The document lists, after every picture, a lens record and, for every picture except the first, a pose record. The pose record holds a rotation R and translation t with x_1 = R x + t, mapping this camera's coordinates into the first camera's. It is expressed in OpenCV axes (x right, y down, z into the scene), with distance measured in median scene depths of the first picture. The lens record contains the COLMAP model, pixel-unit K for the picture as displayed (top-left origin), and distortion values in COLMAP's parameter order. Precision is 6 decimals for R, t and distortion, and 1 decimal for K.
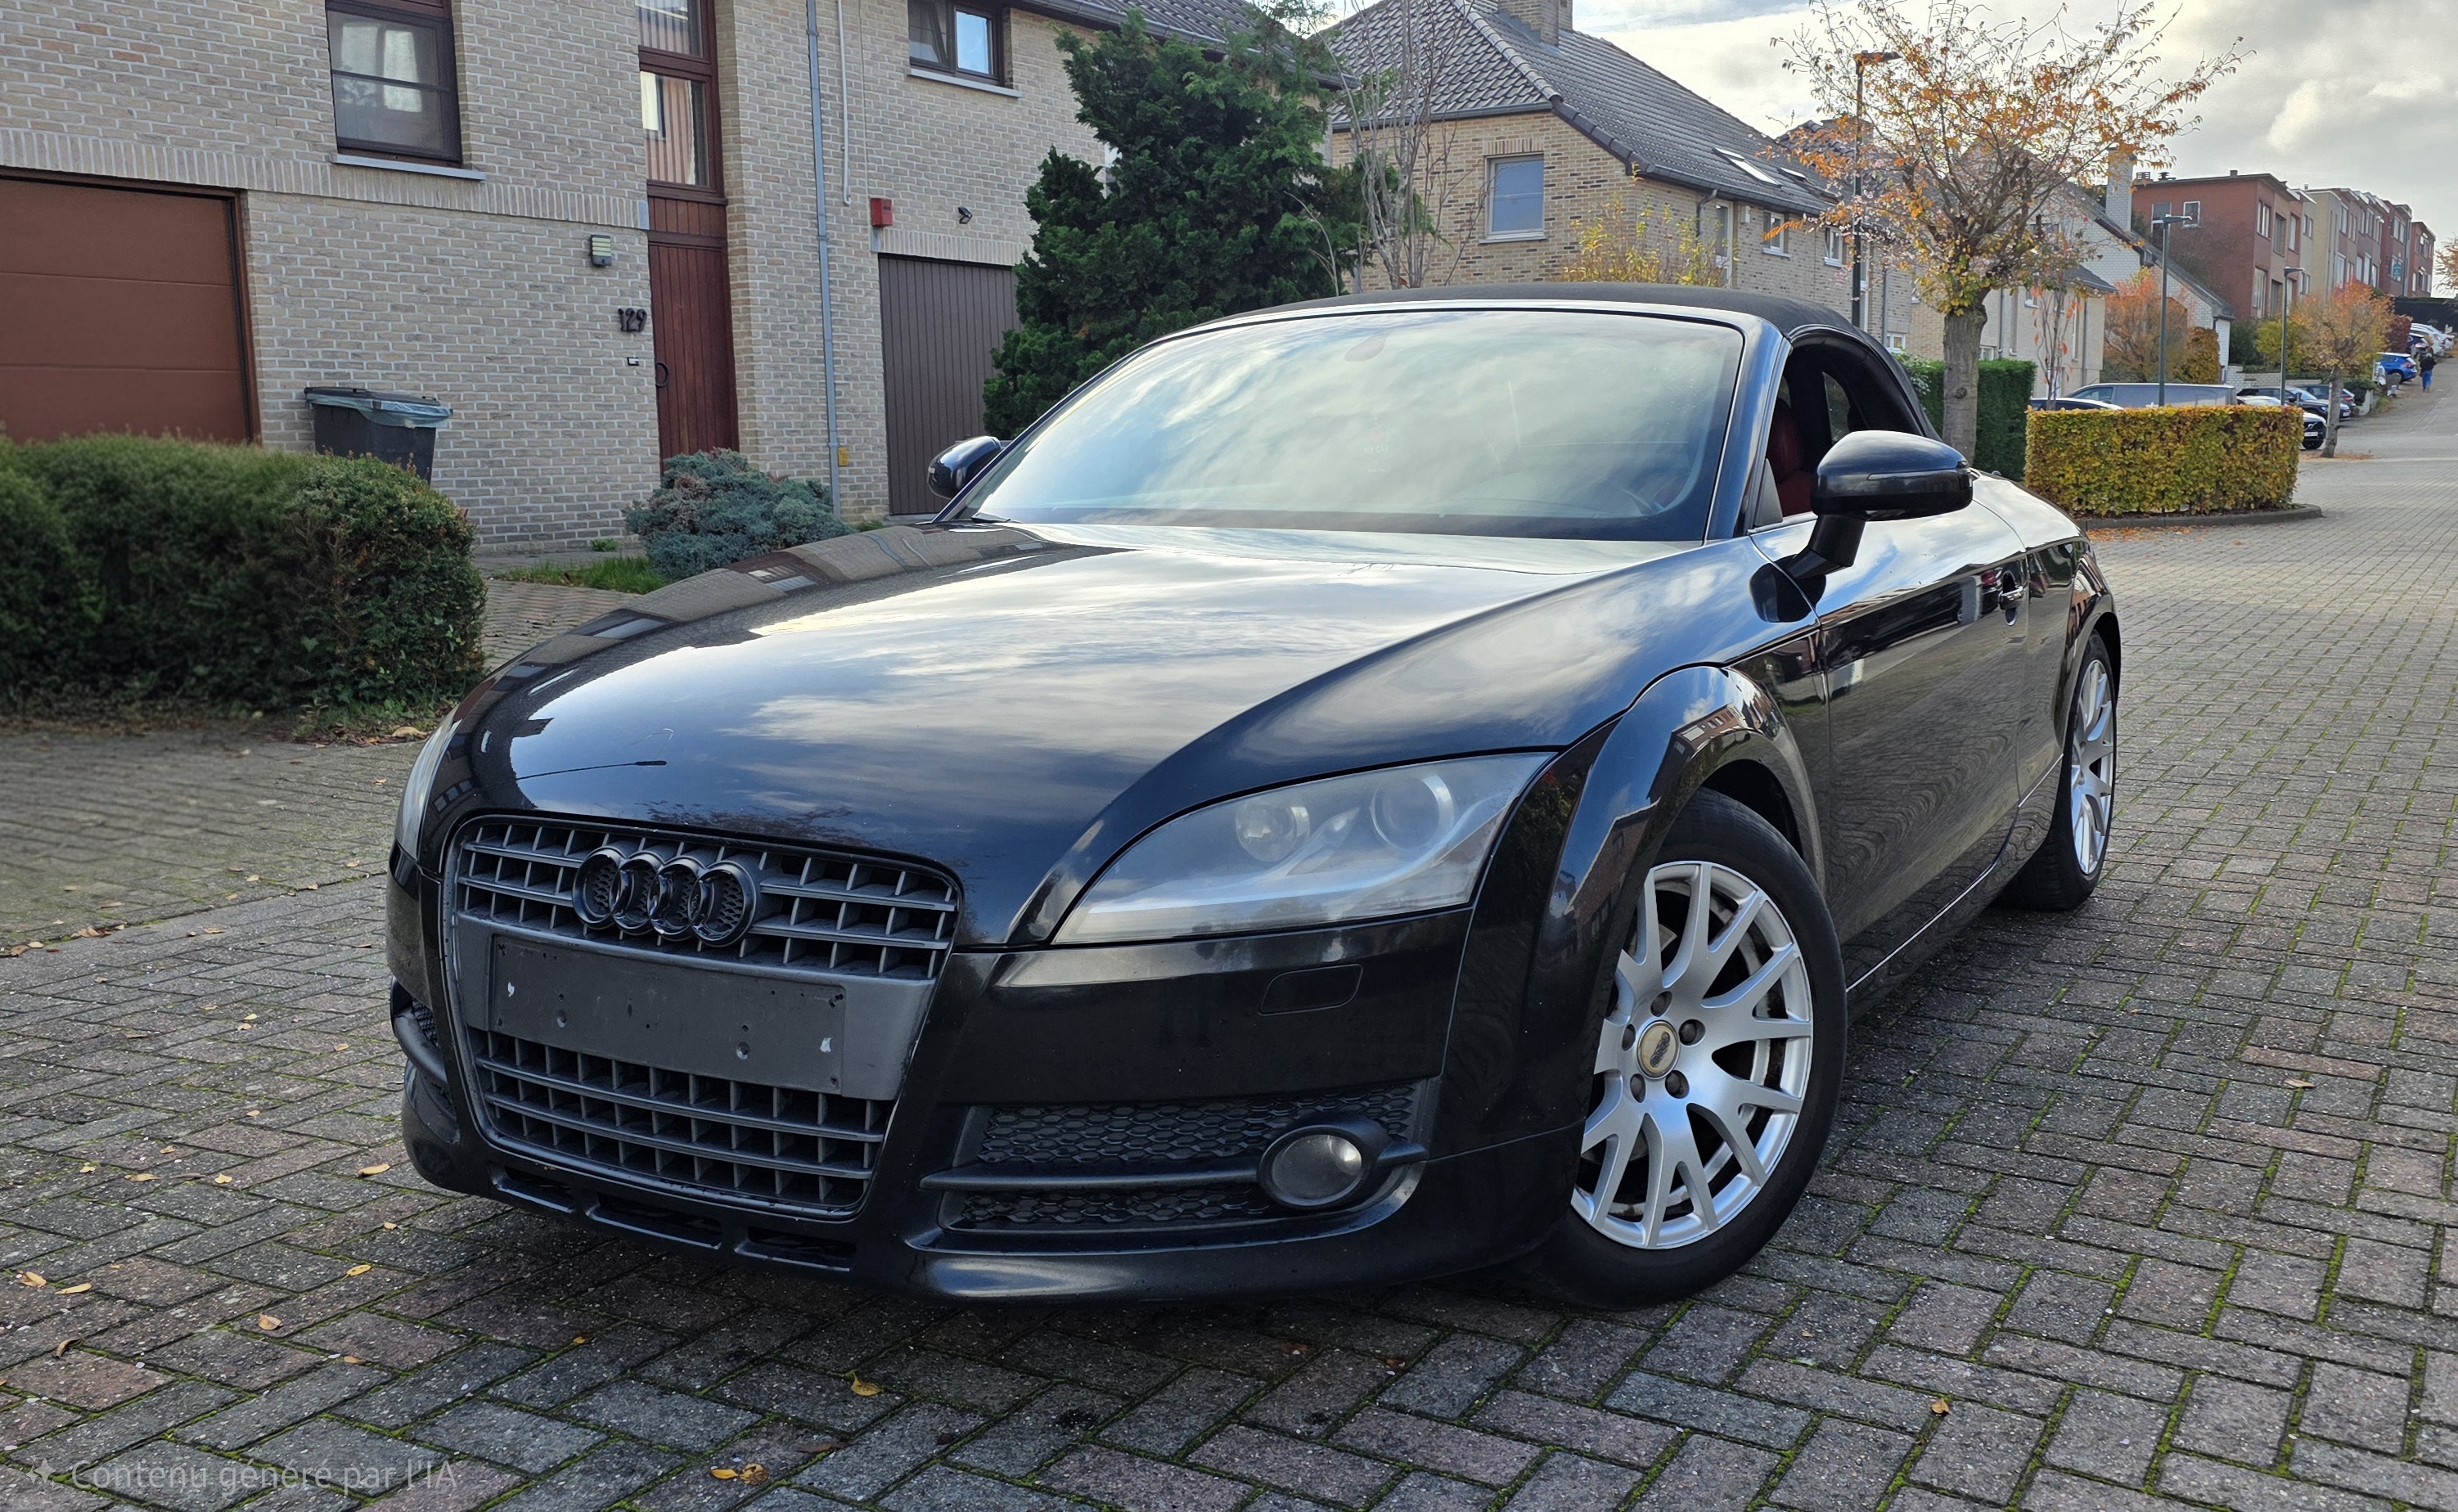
lens RADIAL K [[2165.7, 0, 1243.8], [0, 2165.7, 753.0], [0, 0, 1]] dist [0.016279, 0.002514]
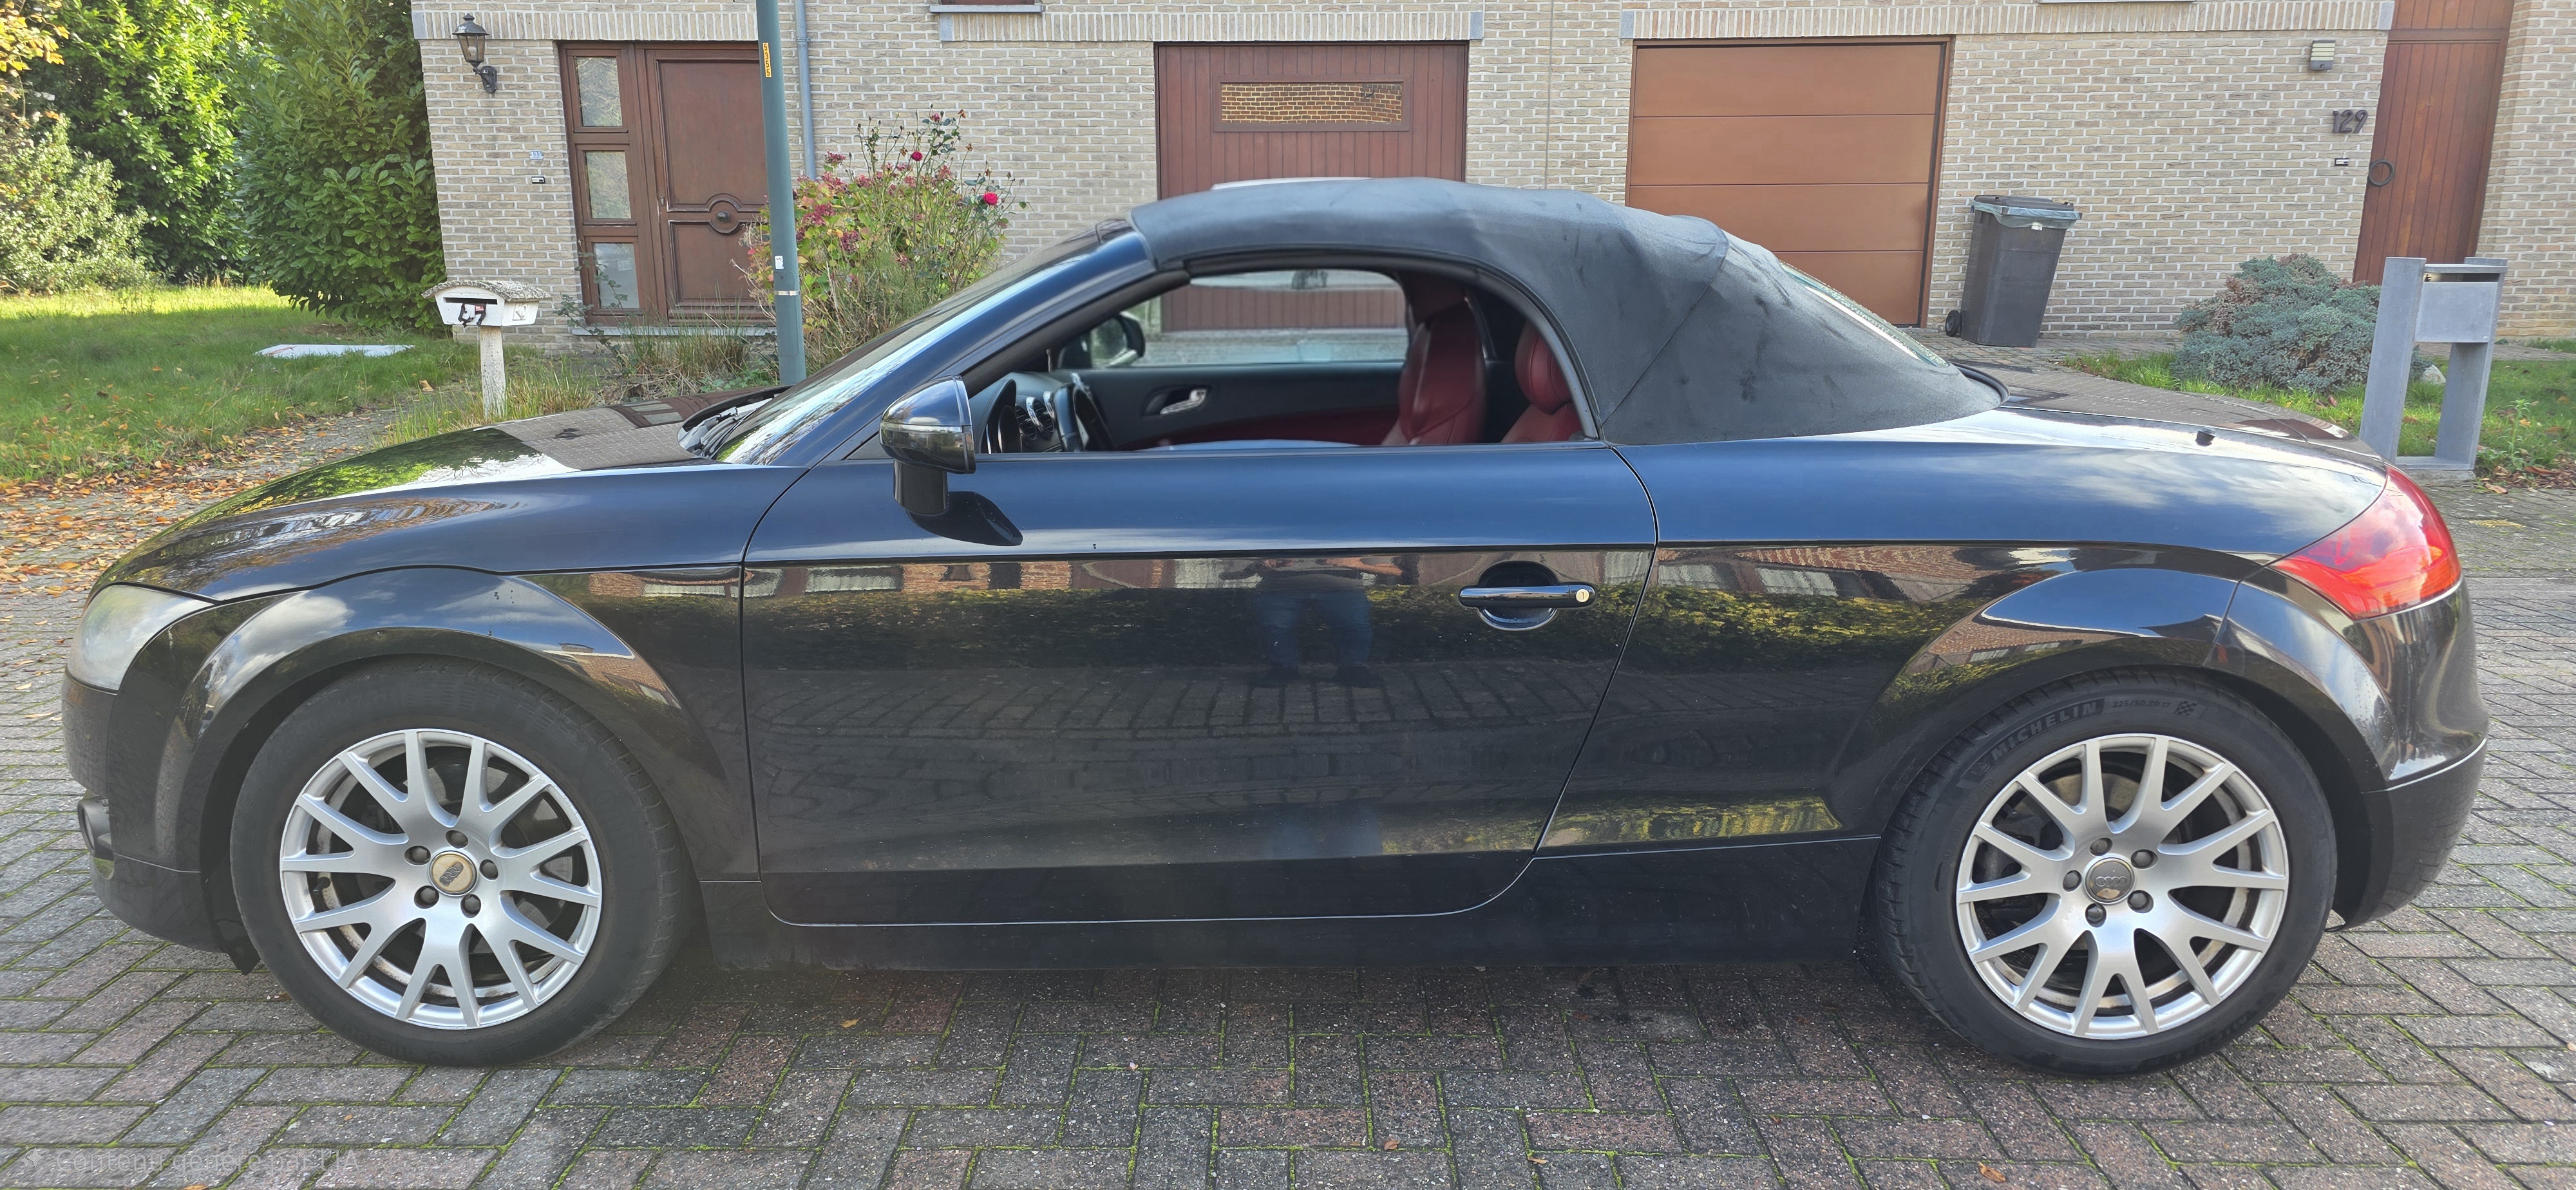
lens RADIAL K [[1708.5, 0, 1289.1], [0, 1708.5, 607.7], [0, 0, 1]] dist [0.011591, -0.008446]
pose [[0.503857, 0.198024, -0.840782, 0.213752], [-0.125104, 0.979834, 0.155803, -0.038299], [0.854679, 0.026683, 0.518470, 0.157523]]
